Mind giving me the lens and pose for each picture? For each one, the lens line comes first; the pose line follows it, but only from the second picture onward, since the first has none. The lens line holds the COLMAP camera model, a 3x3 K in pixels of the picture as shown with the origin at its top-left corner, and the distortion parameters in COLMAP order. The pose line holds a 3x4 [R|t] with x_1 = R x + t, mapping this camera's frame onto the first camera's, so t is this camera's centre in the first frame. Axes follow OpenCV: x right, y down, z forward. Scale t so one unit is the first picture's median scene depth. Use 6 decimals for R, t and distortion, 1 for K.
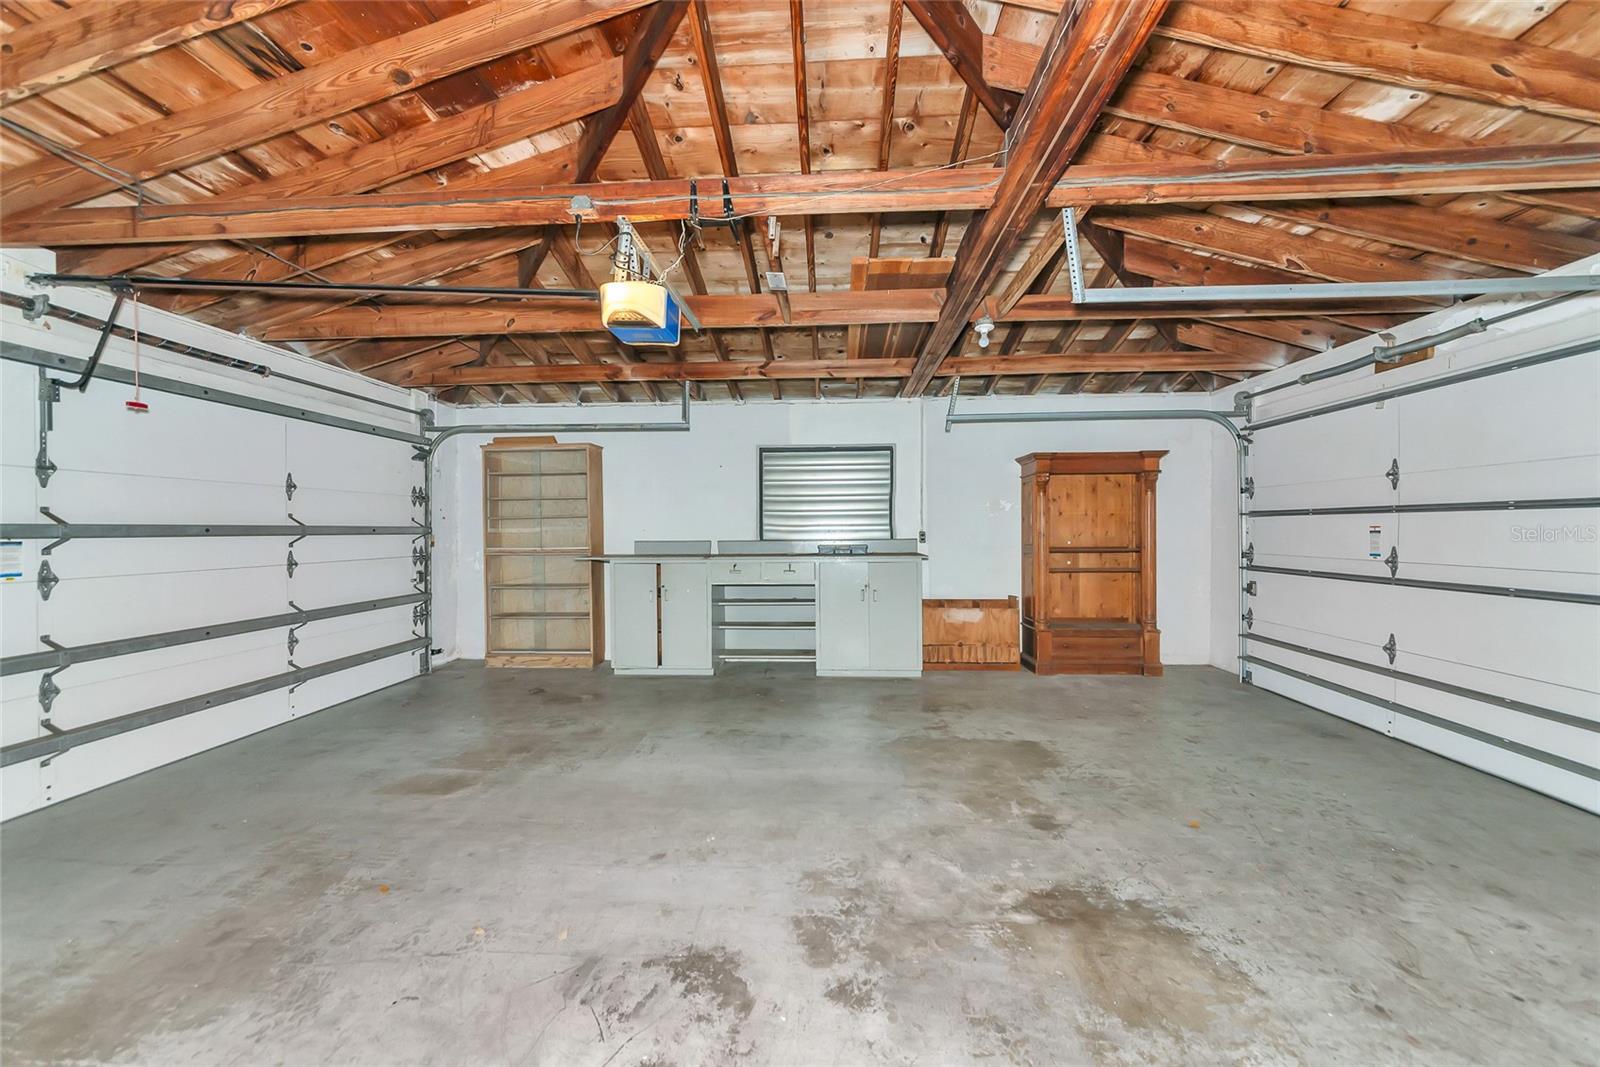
lens RADIAL K [[570.0, 0, 799.2], [0, 570.0, 536.7], [0, 0, 1]] dist [-0.001090, 0.000966]
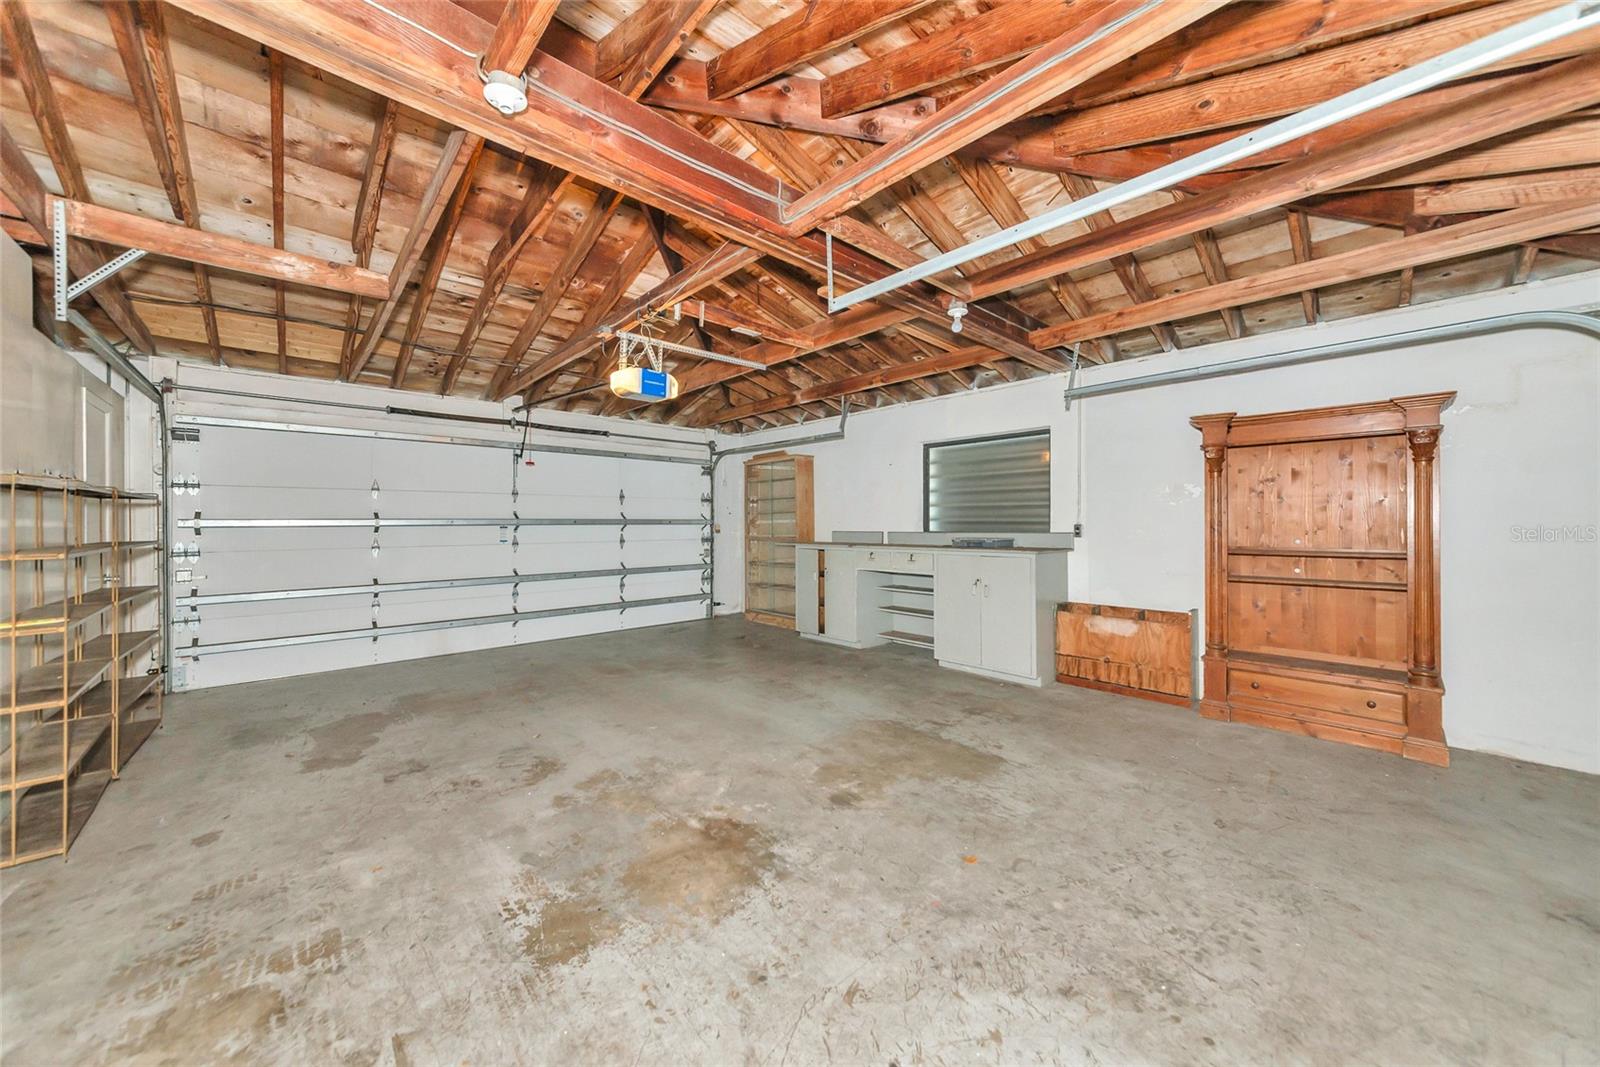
lens RADIAL K [[570.0, 0, 796.4], [0, 570.0, 523.8], [0, 0, 1]] dist [-0.001090, 0.000966]
pose [[0.716024, 0.004860, -0.698058, 0.799132], [-0.011248, 0.999926, -0.004575, -0.002198], [0.697985, 0.011127, 0.716026, 0.127969]]
